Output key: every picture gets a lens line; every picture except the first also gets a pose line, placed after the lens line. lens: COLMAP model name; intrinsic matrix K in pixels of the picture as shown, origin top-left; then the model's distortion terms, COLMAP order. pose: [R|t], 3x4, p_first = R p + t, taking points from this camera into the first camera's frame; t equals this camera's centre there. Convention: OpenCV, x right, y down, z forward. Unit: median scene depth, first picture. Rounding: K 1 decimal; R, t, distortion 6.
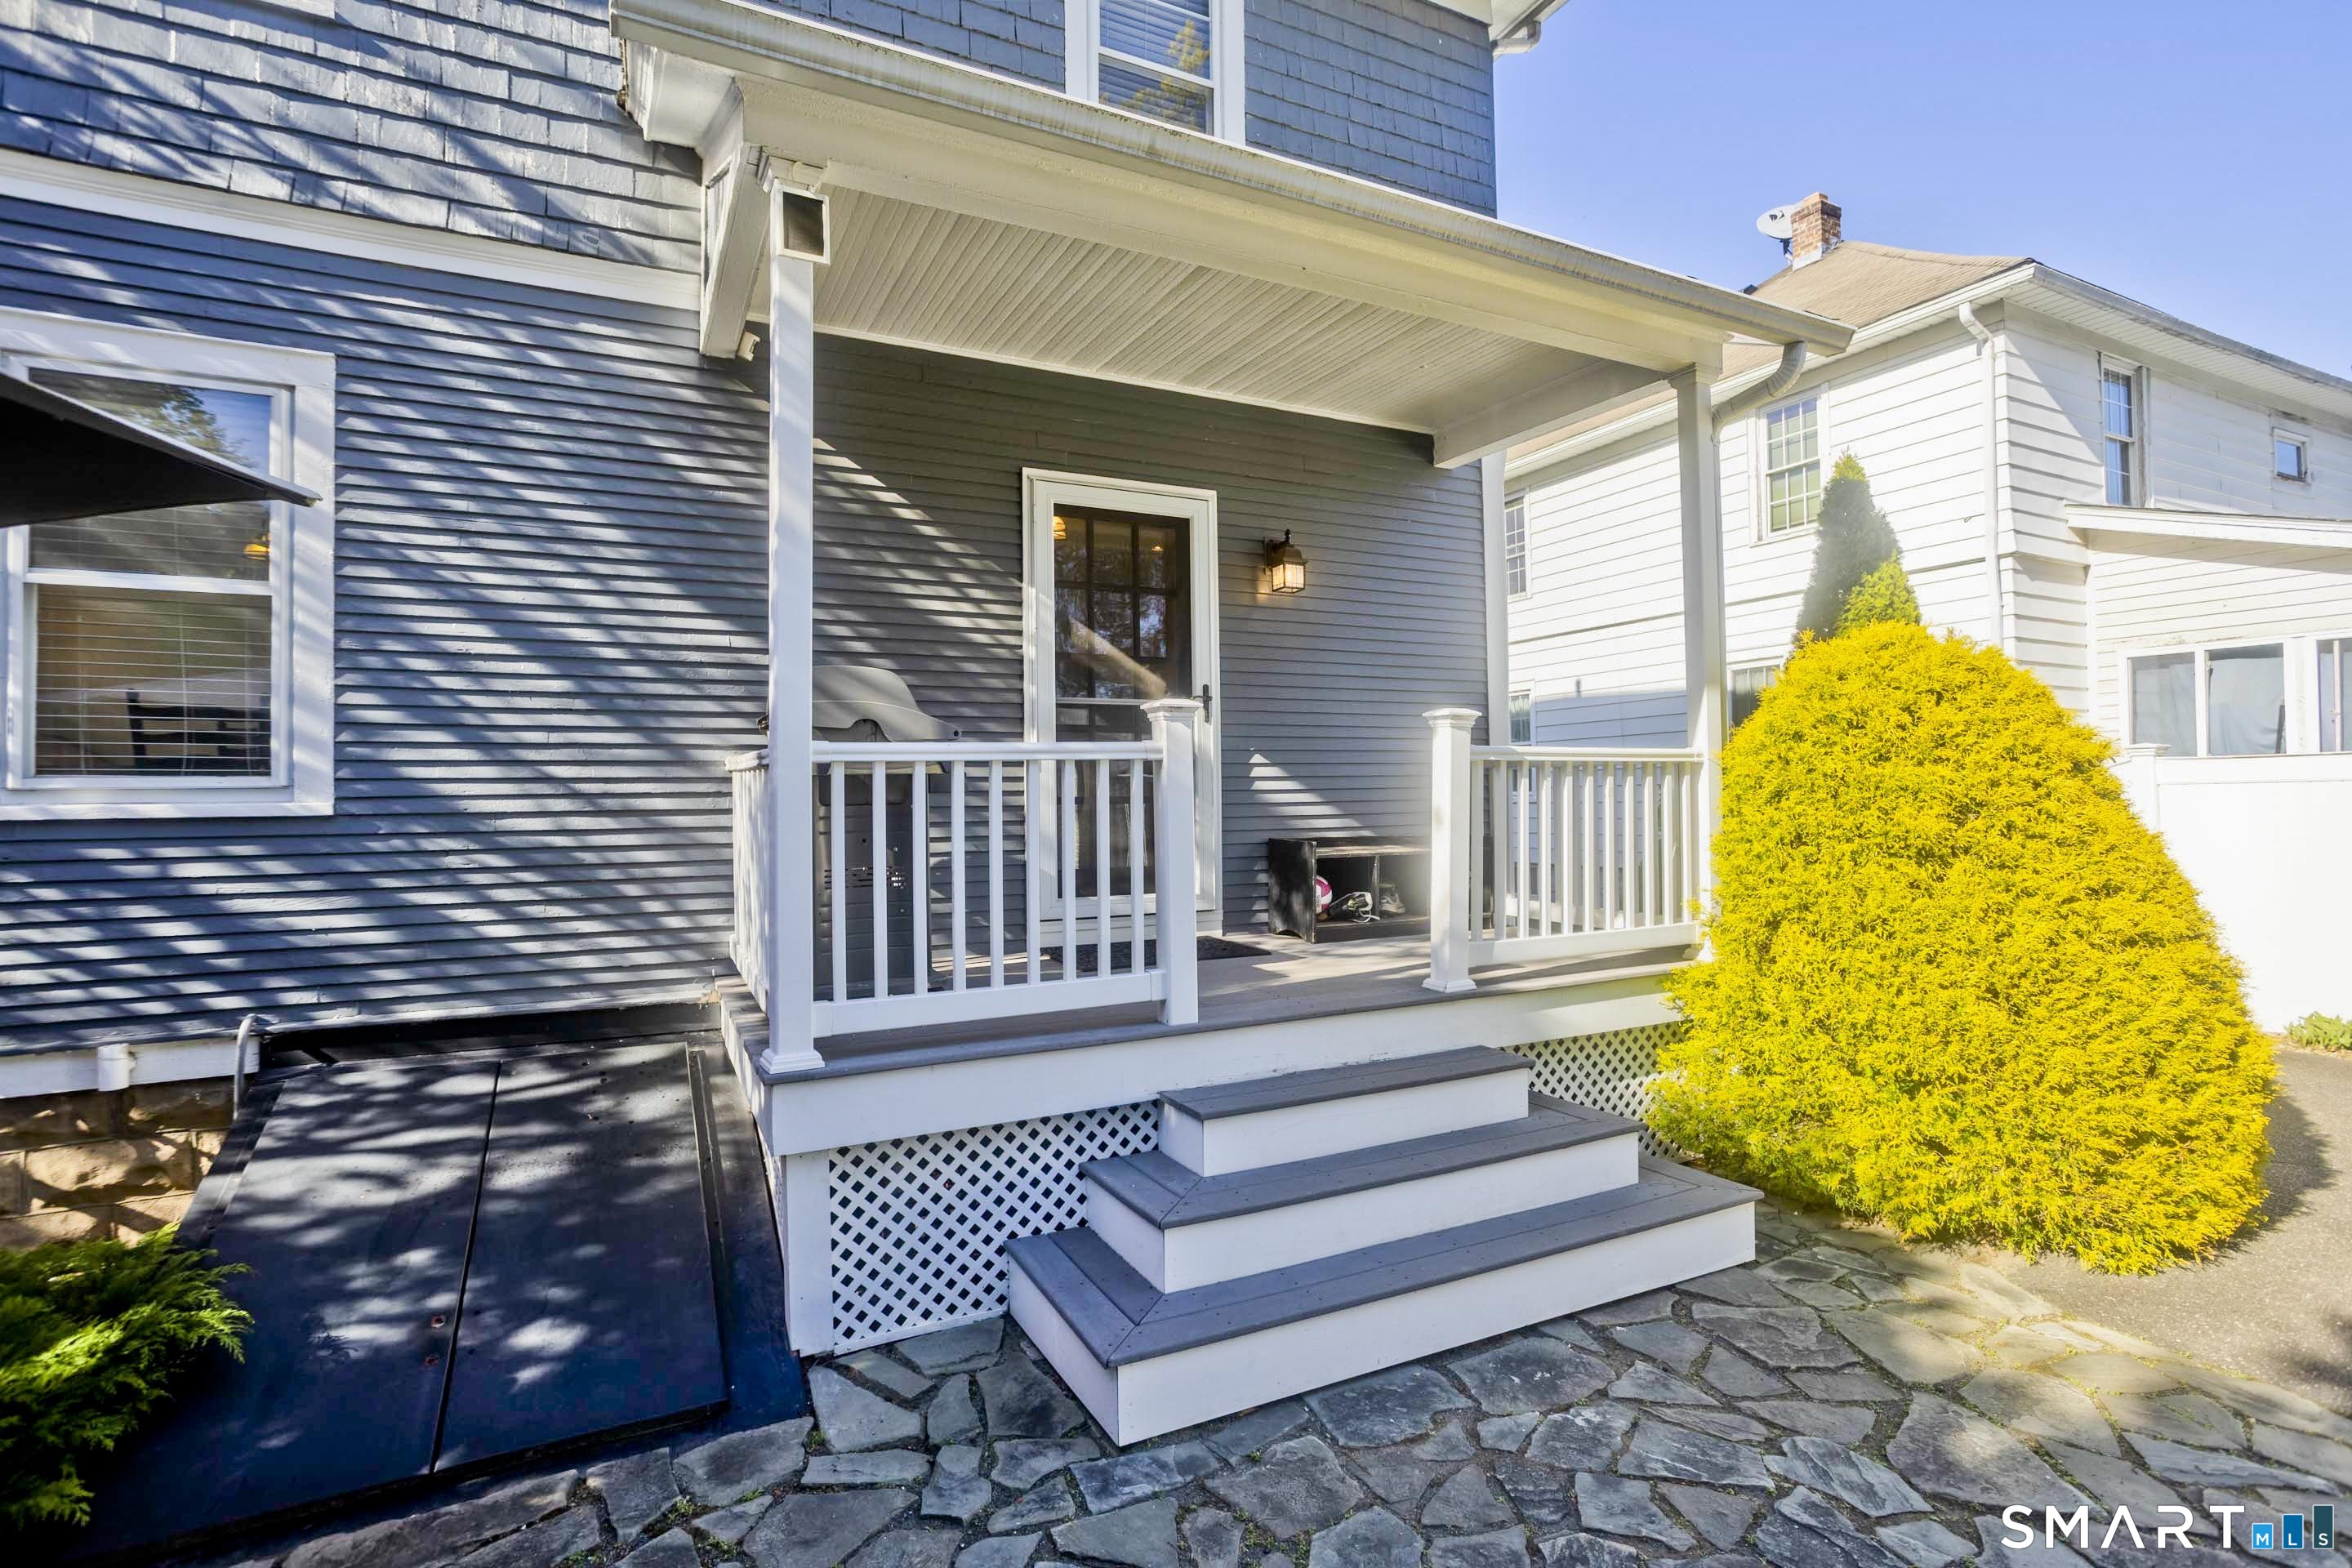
lens RADIAL K [[1141.2, 0, 1178.6], [0, 1141.2, 768.3], [0, 0, 1]] dist [-0.046329, 0.030289]
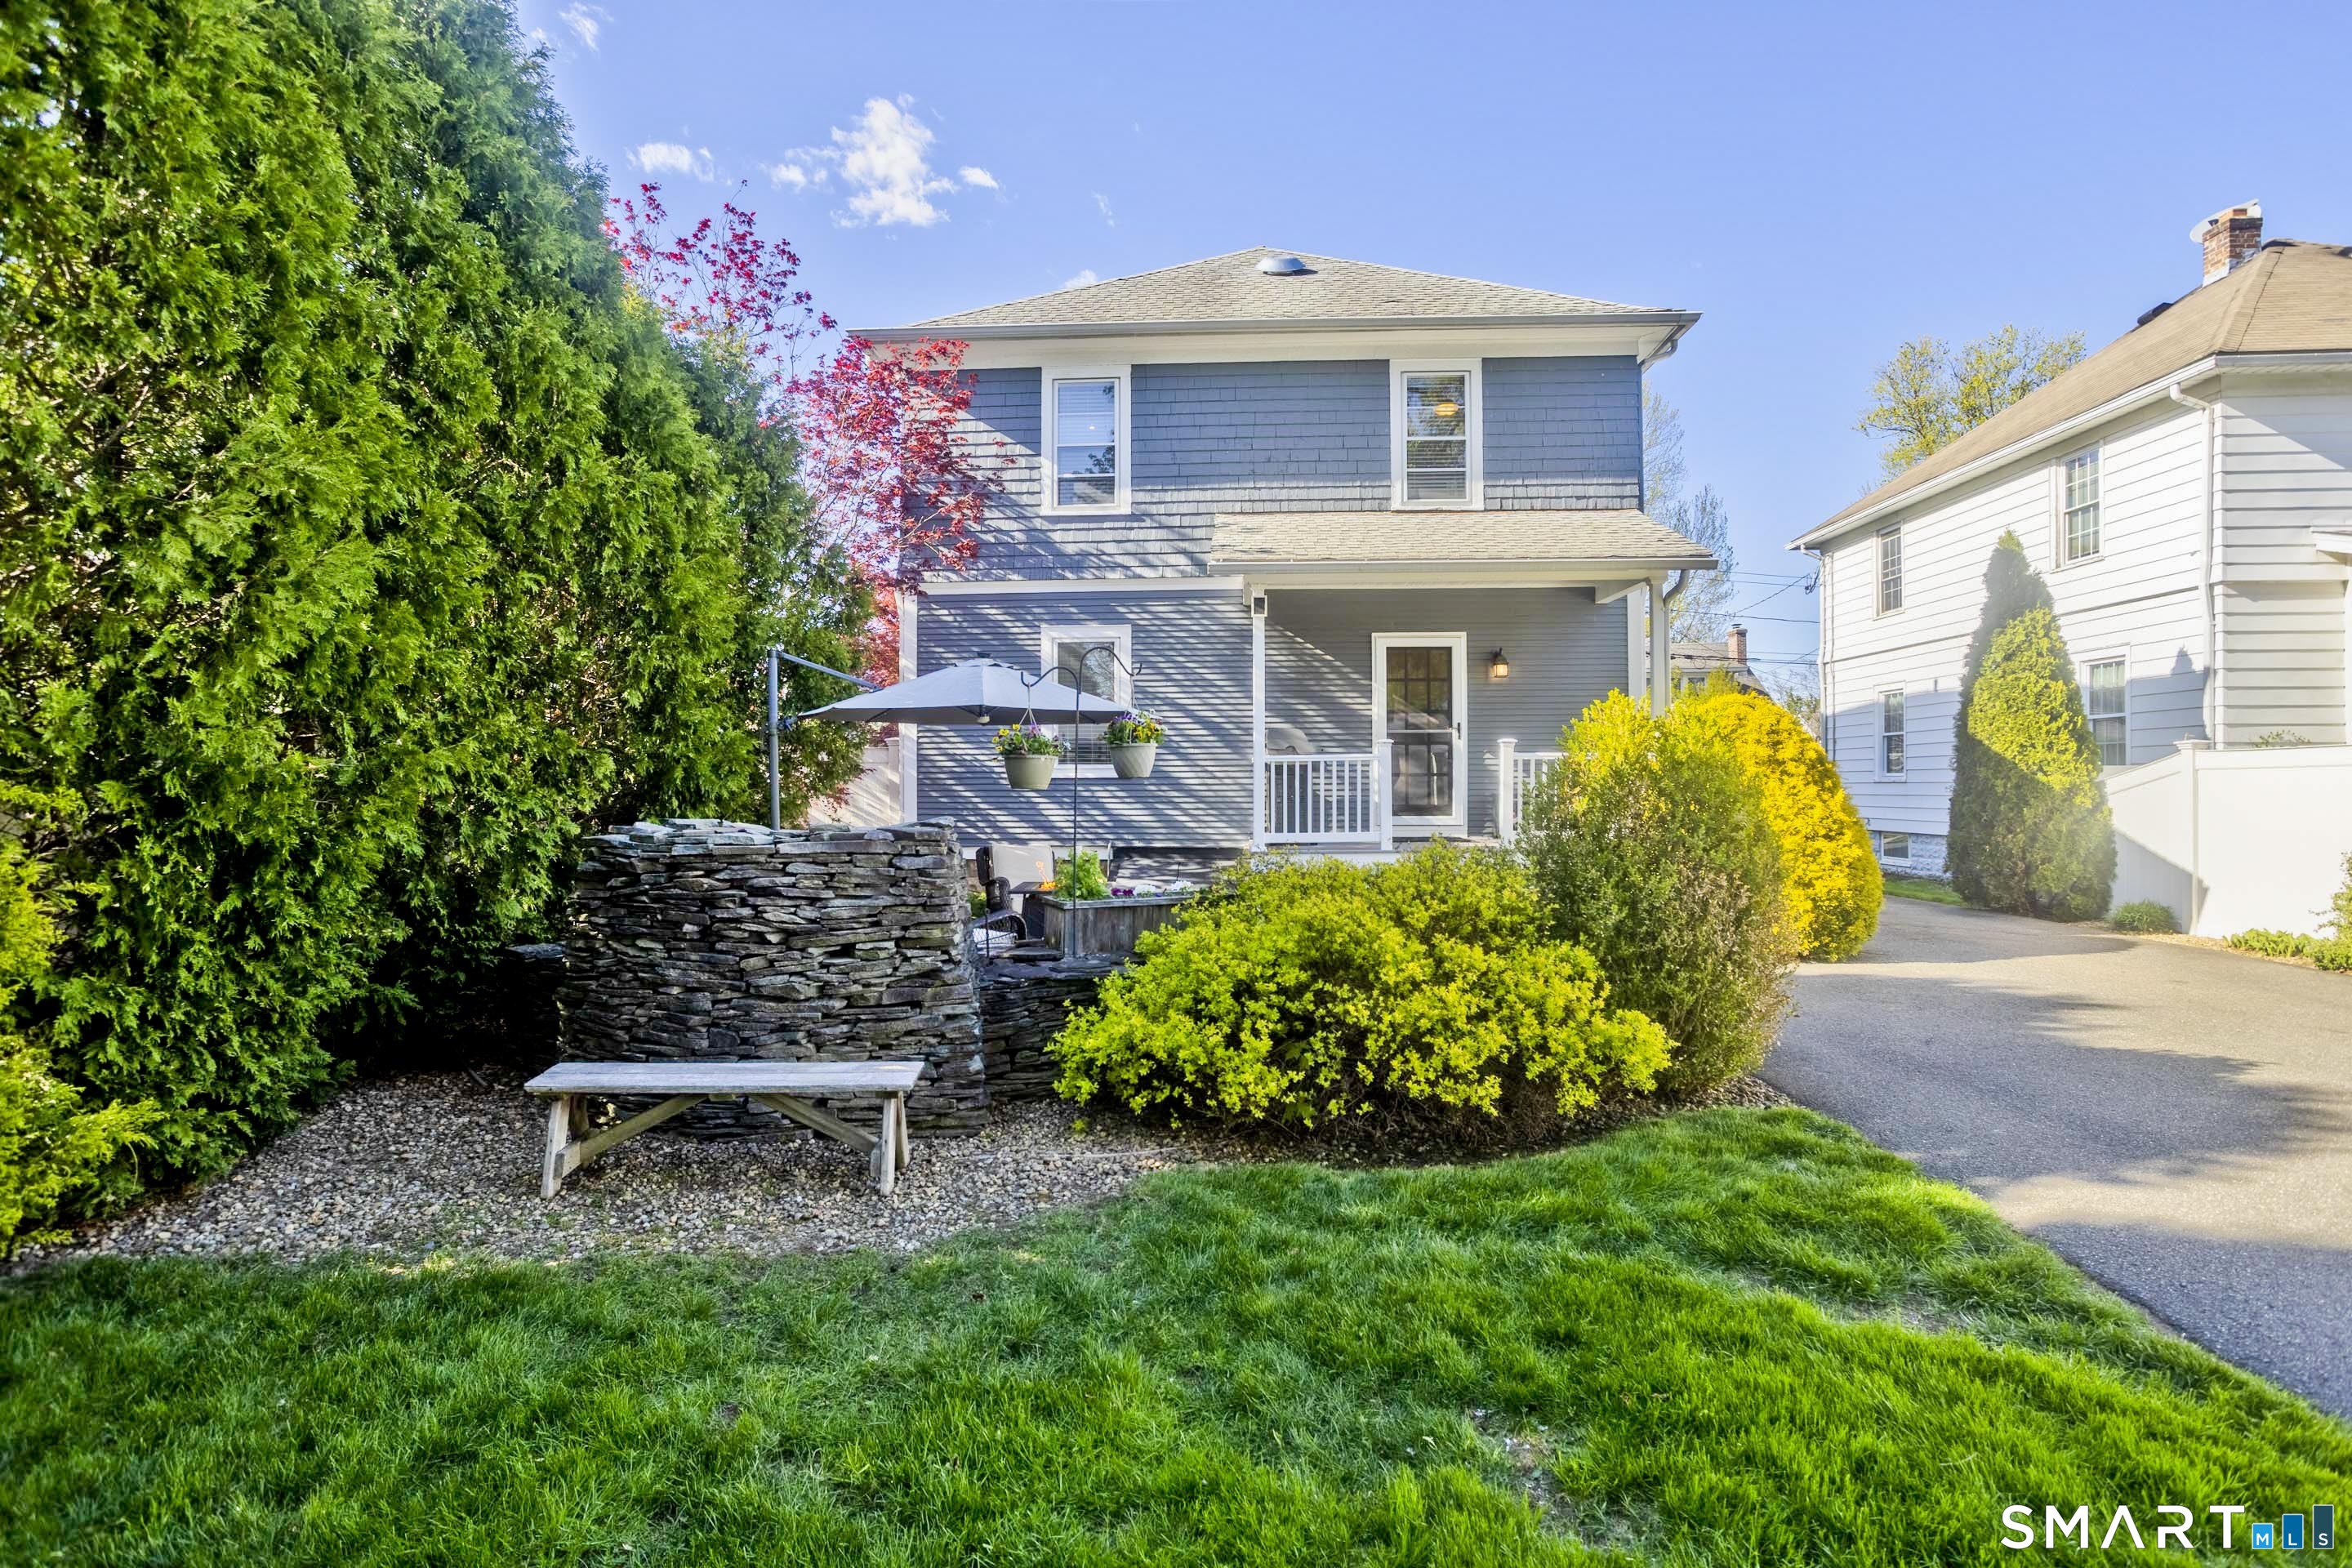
lens RADIAL K [[1141.2, 0, 1178.6], [0, 1141.2, 768.3], [0, 0, 1]] dist [-0.046329, 0.030289]
pose [[0.868831, 0.004071, -0.495092, 0.899572], [0.005637, 0.999820, 0.018114, -0.038267], [0.495077, -0.018529, 0.868652, -1.646481]]
